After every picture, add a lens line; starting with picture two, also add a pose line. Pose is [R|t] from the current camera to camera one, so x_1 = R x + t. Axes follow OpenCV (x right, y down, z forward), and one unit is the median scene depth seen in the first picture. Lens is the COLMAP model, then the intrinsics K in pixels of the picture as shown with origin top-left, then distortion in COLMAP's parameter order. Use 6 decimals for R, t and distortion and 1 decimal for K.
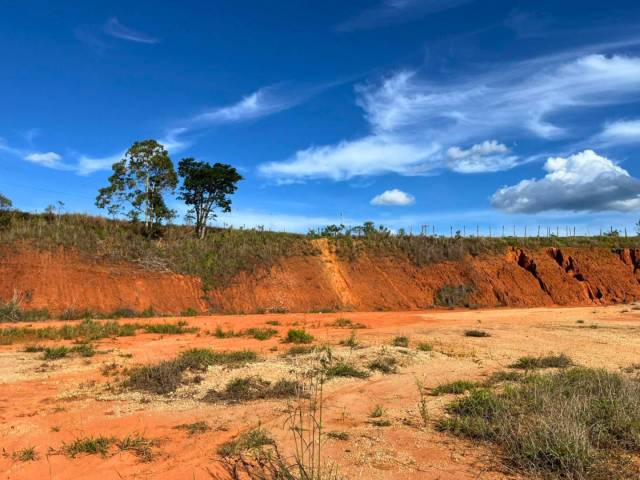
lens RADIAL K [[1381.1, 0, 320.0], [0, 1381.1, 240.0], [0, 0, 1]] dist [0.154871, -0.174388]
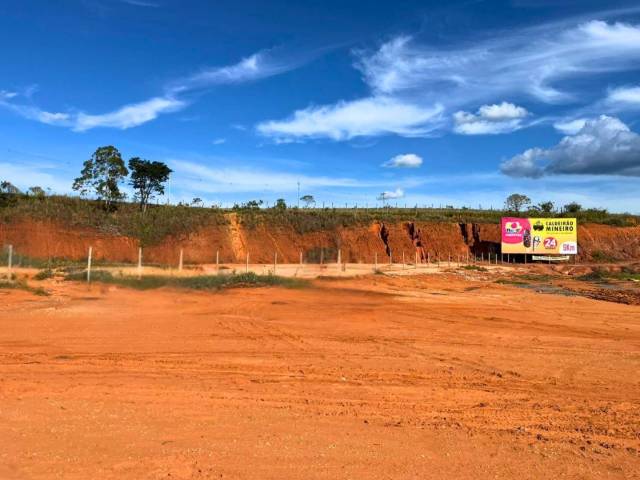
lens RADIAL K [[1416.5, 0, 320.0], [0, 1416.5, 240.0], [0, 0, 1]] dist [-0.587559, 5.650986]
pose [[0.999771, 0.021352, -0.001462, 0.077938], [-0.021301, 0.999359, 0.028772, -0.013889], [0.002075, -0.028734, 0.999585, -0.365043]]
